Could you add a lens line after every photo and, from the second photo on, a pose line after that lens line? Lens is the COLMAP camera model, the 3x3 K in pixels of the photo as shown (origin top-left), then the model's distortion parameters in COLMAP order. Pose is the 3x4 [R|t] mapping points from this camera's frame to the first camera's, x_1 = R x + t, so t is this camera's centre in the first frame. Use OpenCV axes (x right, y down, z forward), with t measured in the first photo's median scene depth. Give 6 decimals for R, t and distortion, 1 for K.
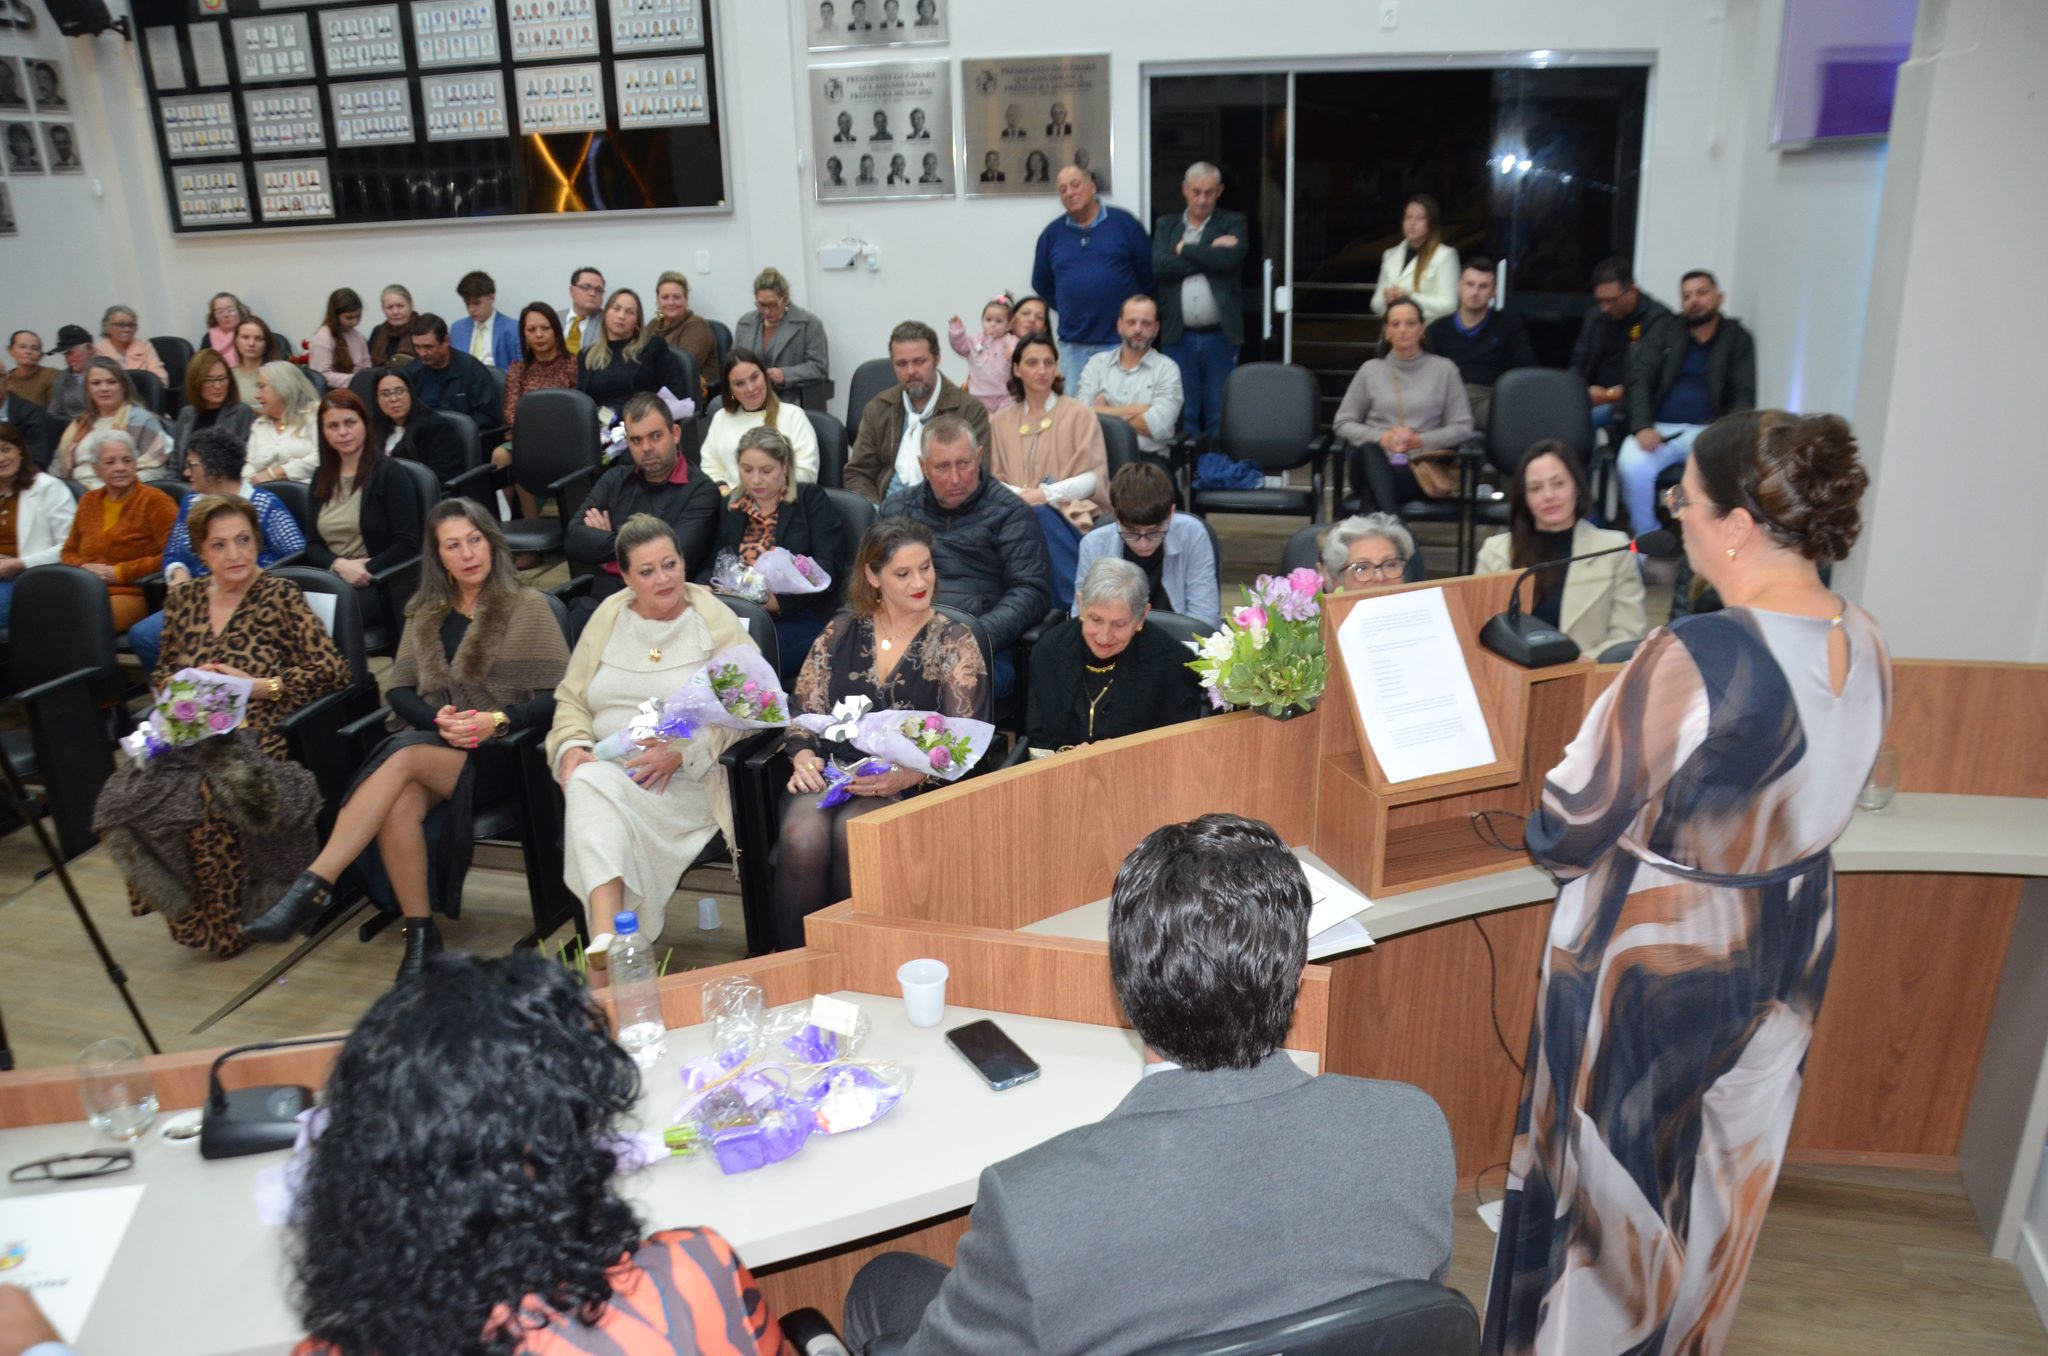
lens RADIAL K [[1596.5, 0, 1032.3], [0, 1596.5, 738.3], [0, 0, 1]] dist [-0.175196, 0.138430]
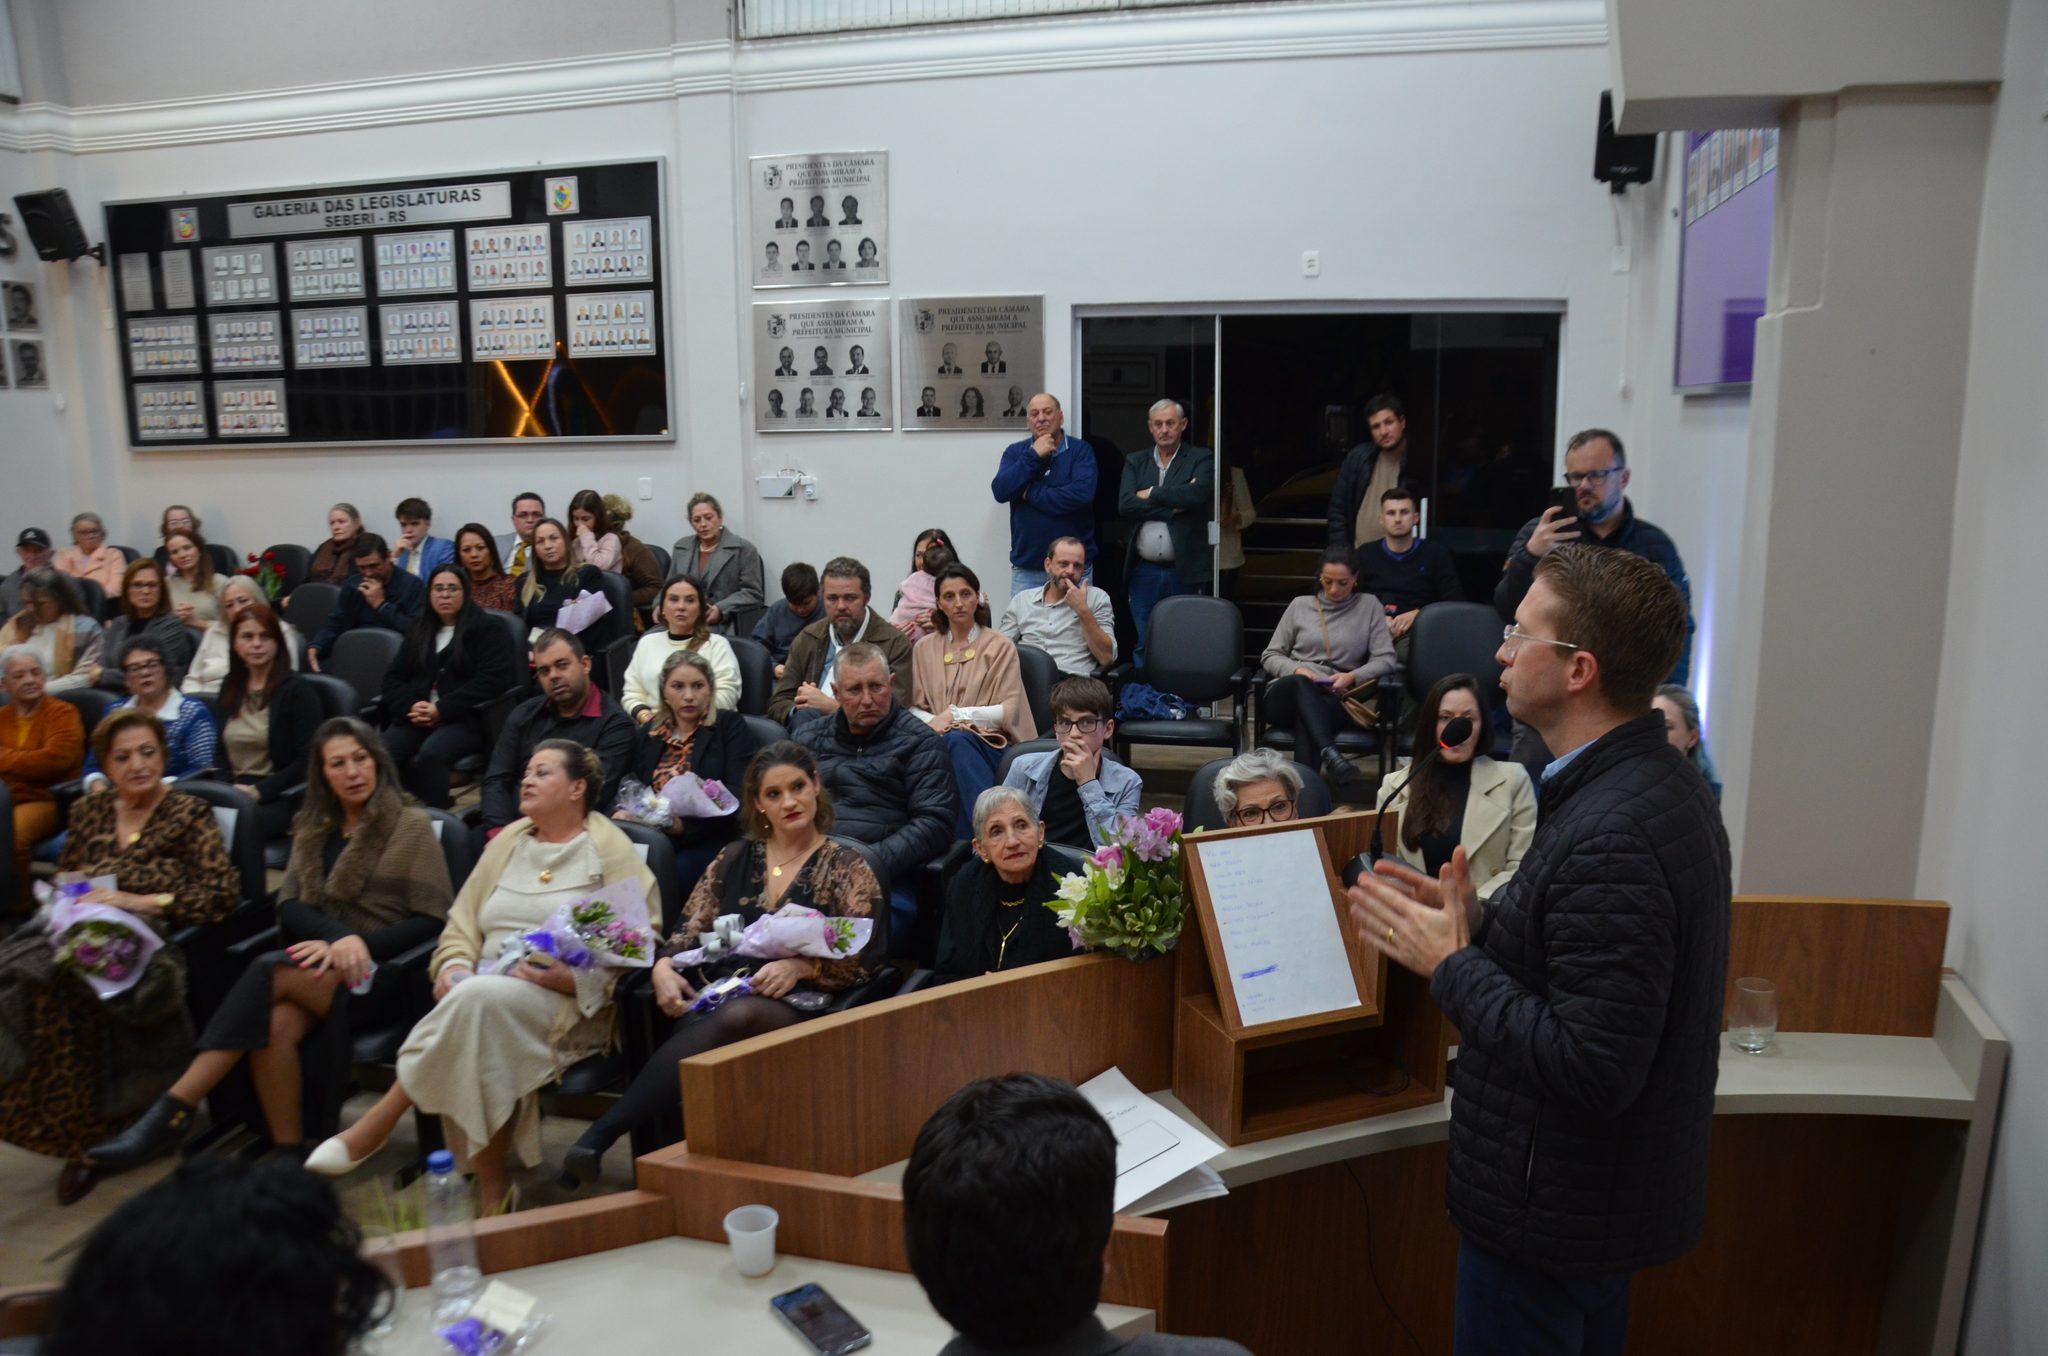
lens RADIAL K [[1592.9, 0, 1027.5], [0, 1592.9, 738.6], [0, 0, 1]] dist [-0.168057, 0.128852]
pose [[0.999691, 0.013257, 0.021029, 0.019814], [-0.010203, 0.990209, -0.139217, -0.003153], [-0.022669, 0.138959, 0.990039, 0.002831]]
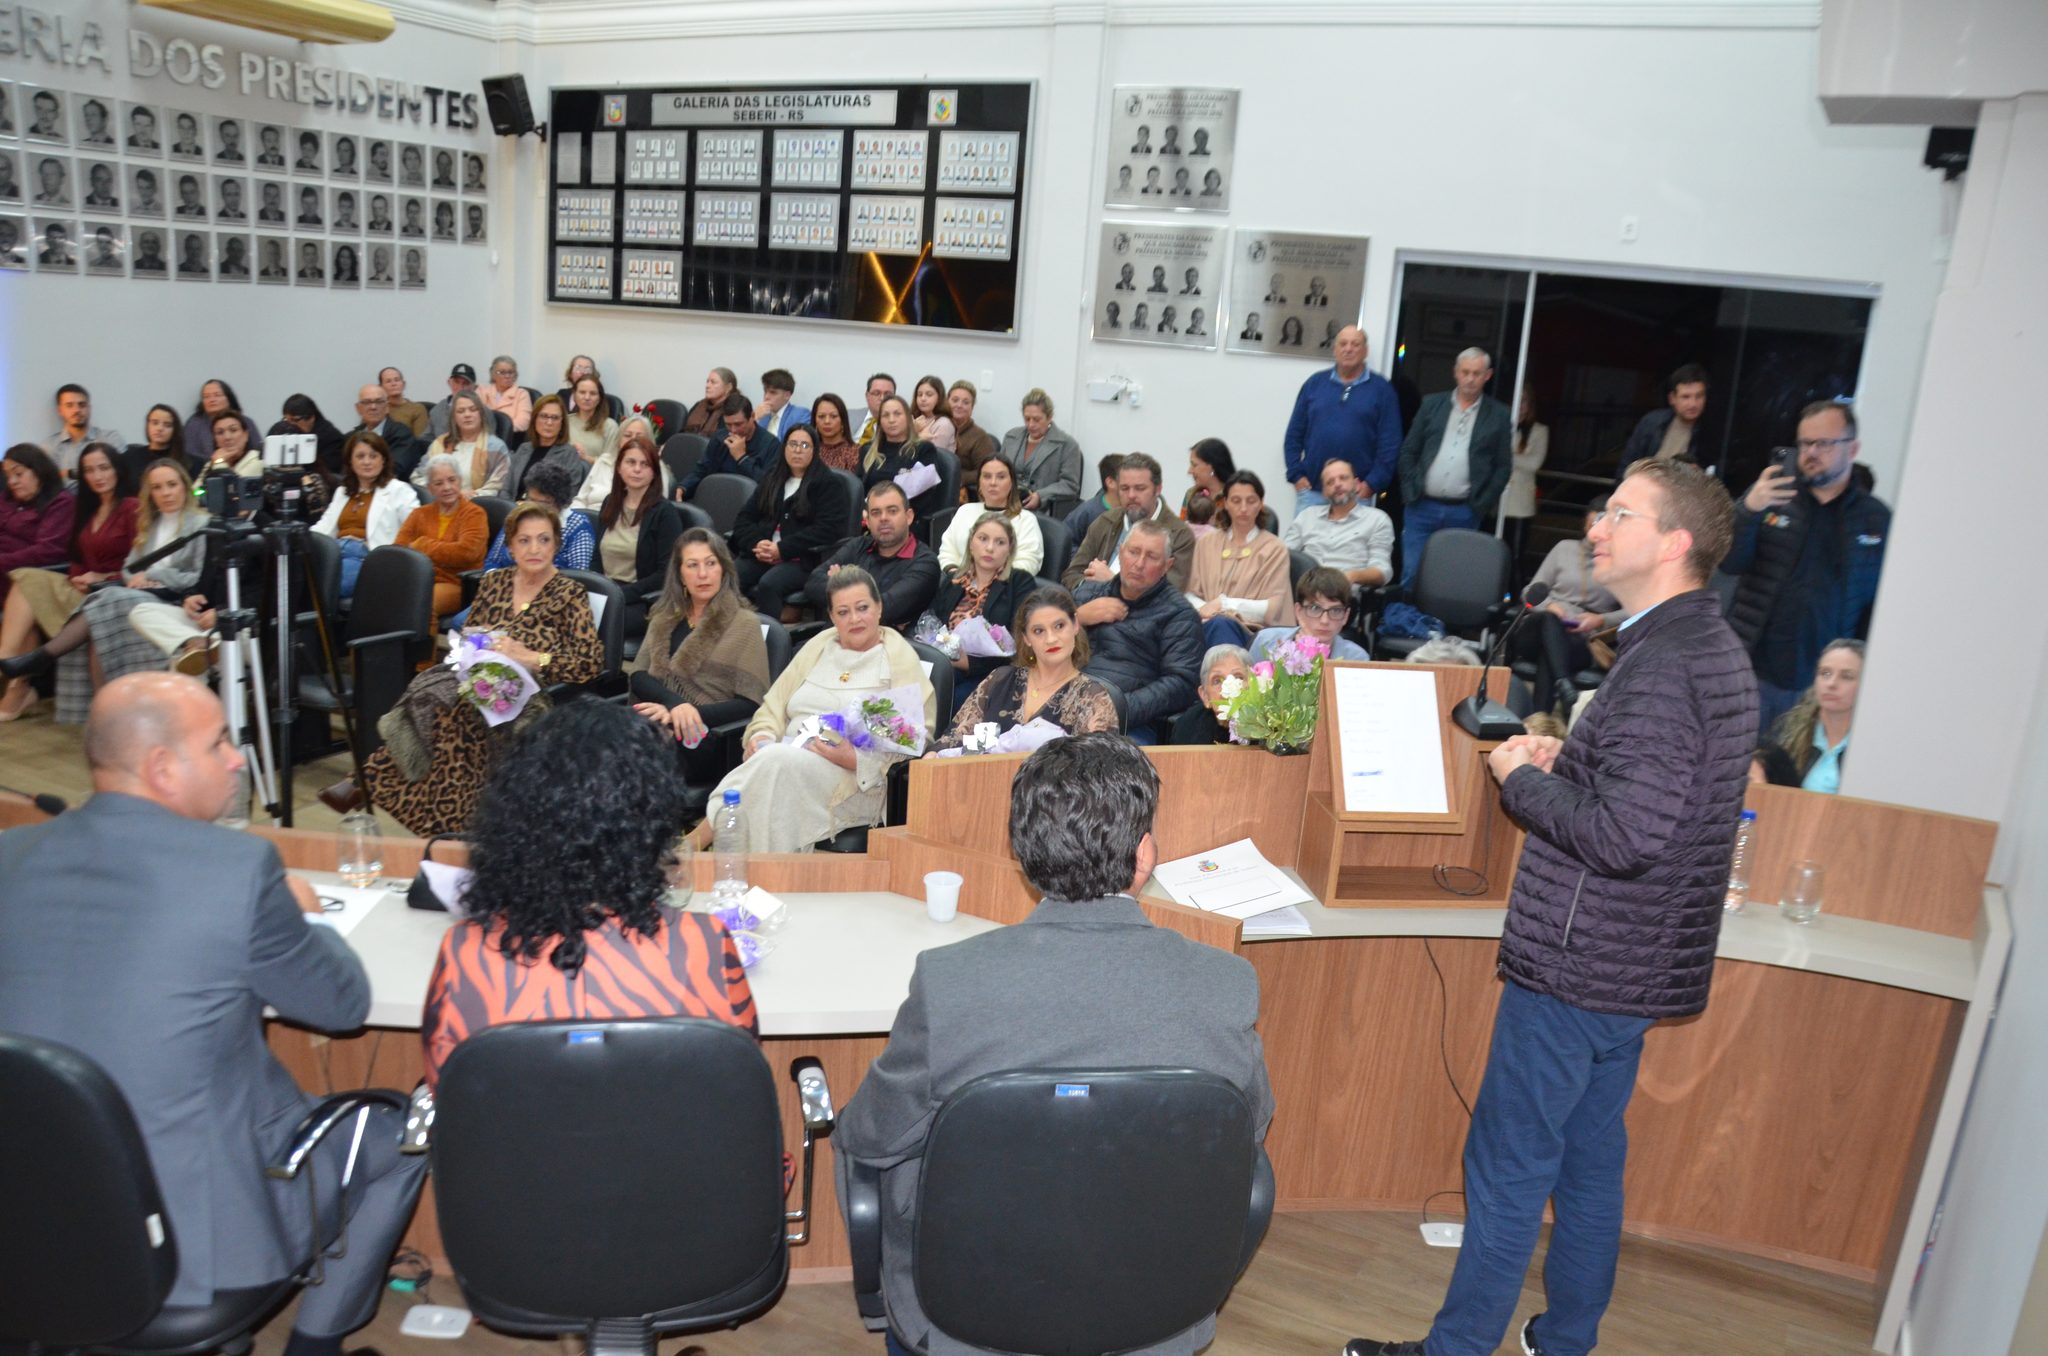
lens RADIAL K [[1590.6, 0, 1026.1], [0, 1590.6, 738.9], [0, 0, 1]] dist [-0.168425, 0.130312]
pose [[0.972890, 0.149919, -0.176096, 0.055718], [-0.165823, 0.982963, -0.079290, 0.033011], [0.161209, 0.106342, 0.981174, -0.077490]]
